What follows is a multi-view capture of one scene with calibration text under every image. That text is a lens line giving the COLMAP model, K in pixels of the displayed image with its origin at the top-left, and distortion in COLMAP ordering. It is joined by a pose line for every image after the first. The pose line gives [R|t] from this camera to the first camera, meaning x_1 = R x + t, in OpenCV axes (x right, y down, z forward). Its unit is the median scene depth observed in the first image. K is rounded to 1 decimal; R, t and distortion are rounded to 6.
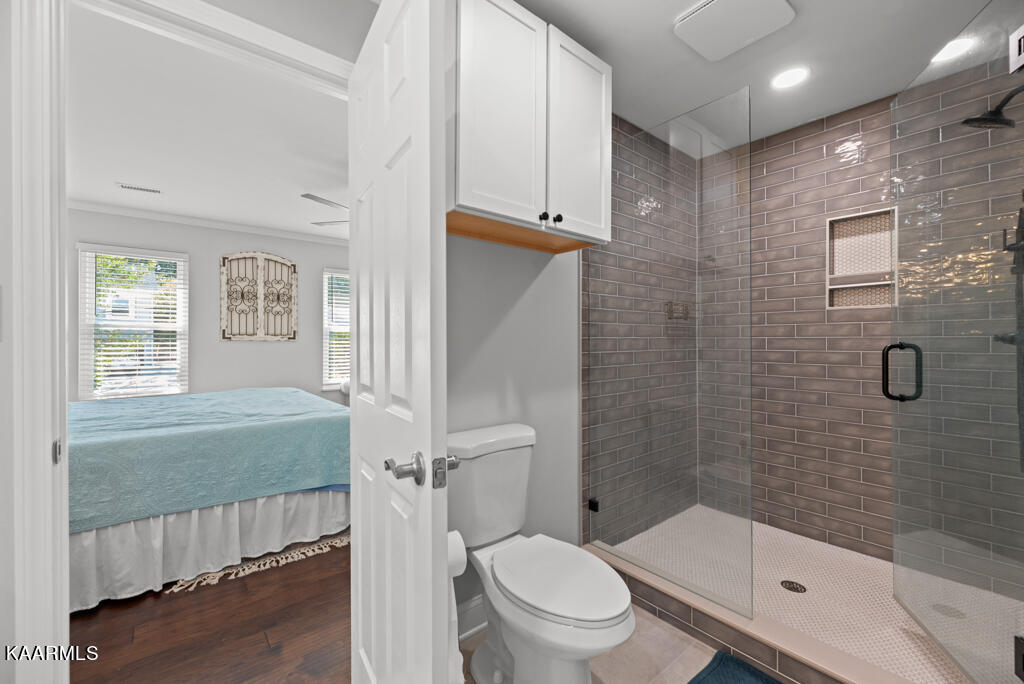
lens RADIAL K [[423.0, 0, 512.5], [0, 423.0, 342.9], [0, 0, 1]] dist [0.000372, -0.000860]
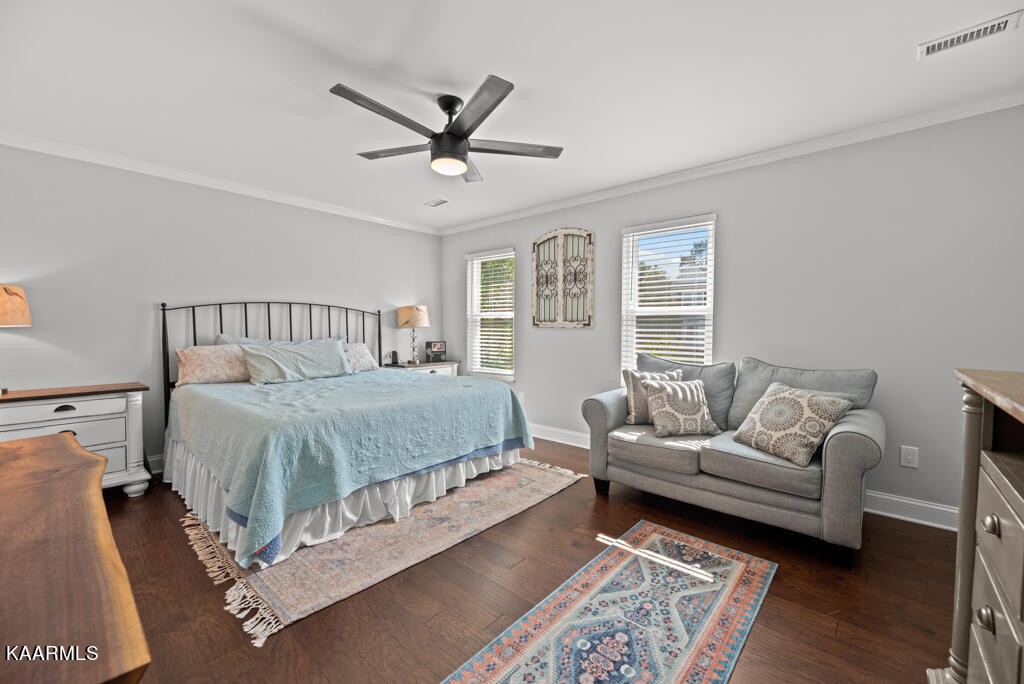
lens RADIAL K [[423.0, 0, 511.2], [0, 423.0, 342.7], [0, 0, 1]] dist [0.000372, -0.000860]
pose [[0.151331, 0.046260, -0.987400, 0.283178], [-0.001035, 0.998911, 0.046641, -0.014833], [0.988483, -0.006036, 0.151214, 0.760106]]
